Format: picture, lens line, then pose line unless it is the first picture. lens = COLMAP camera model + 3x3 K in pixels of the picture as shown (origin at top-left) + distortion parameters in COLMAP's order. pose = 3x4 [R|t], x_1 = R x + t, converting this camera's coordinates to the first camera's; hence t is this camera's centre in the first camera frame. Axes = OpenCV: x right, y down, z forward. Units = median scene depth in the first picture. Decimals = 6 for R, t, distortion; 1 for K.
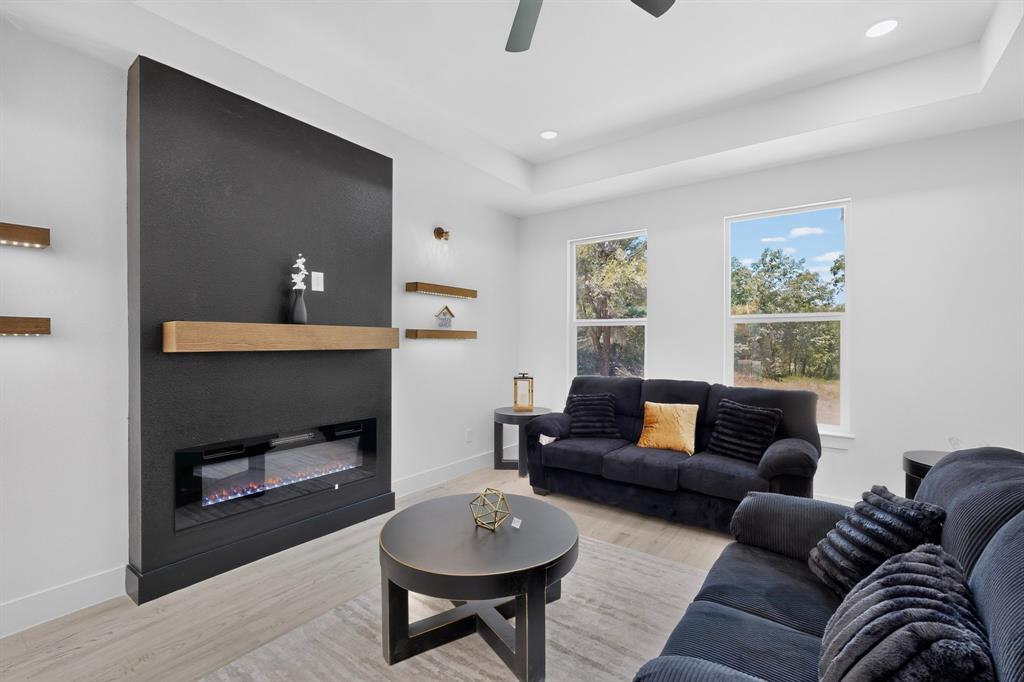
lens RADIAL K [[439.1, 0, 517.6], [0, 439.1, 342.0], [0, 0, 1]] dist [-0.000215, -0.000024]
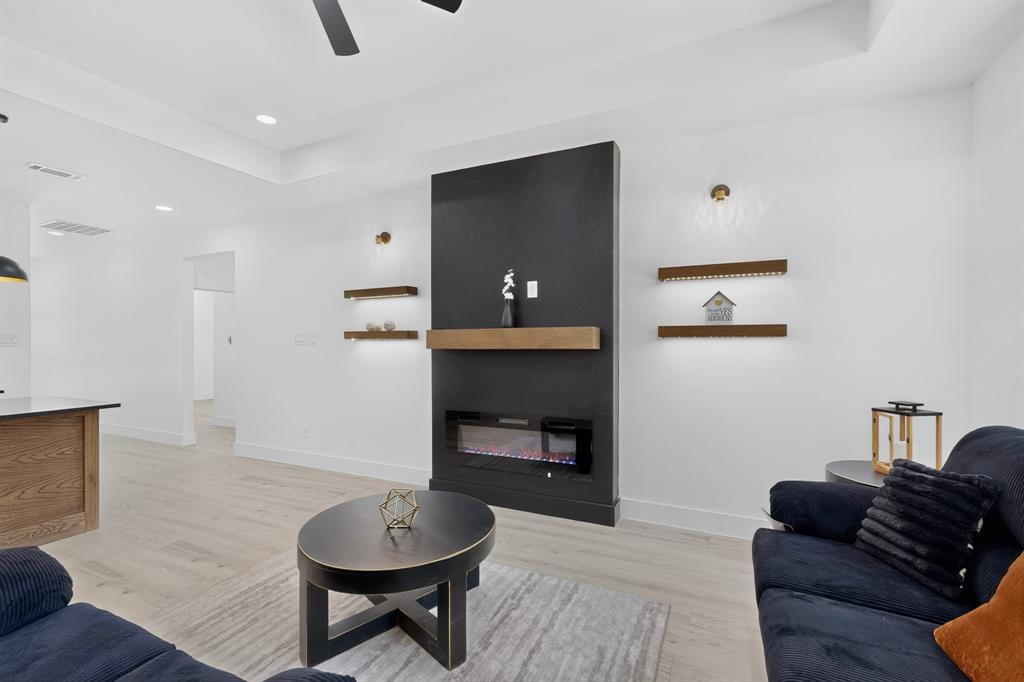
lens RADIAL K [[445.6, 0, 512.0], [0, 445.6, 341.0], [0, 0, 1]] dist [0.001316, 0.000068]
pose [[0.190923, -0.007115, -0.981579, 0.594237], [0.004798, 0.999969, -0.006315, 0.003307], [0.981593, -0.003504, 0.190951, 0.641450]]
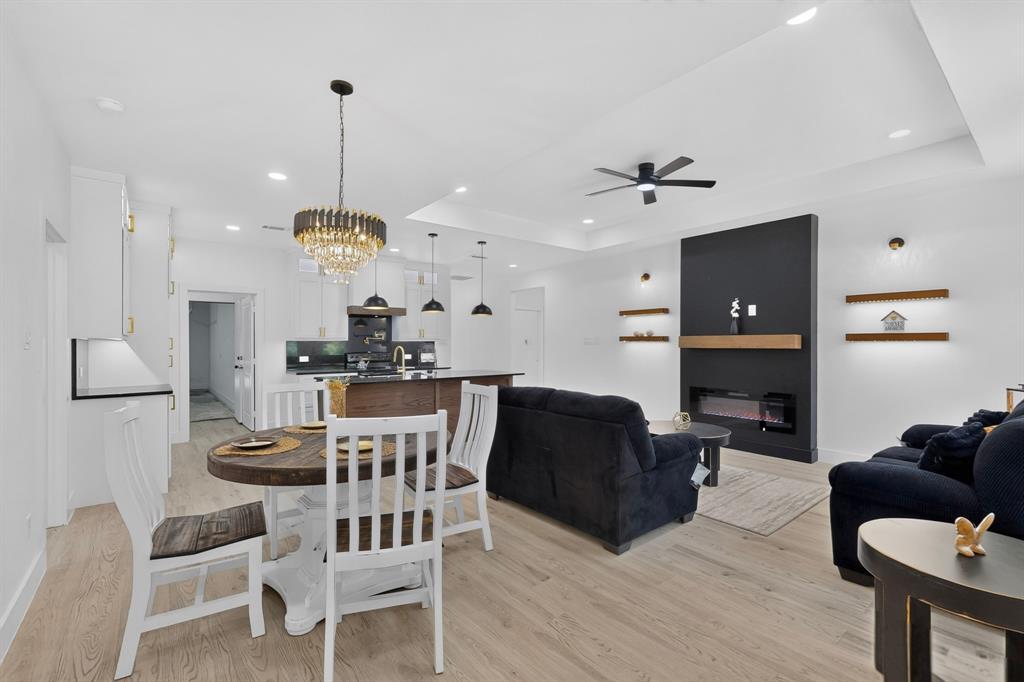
lens RADIAL K [[439.1, 0, 517.6], [0, 439.1, 342.0], [0, 0, 1]] dist [-0.000215, -0.000024]
pose [[-0.248409, -0.008951, -0.968614, 1.345356], [-0.003248, 0.999959, -0.008408, 0.009149], [0.968650, 0.001057, -0.248428, 0.456787]]
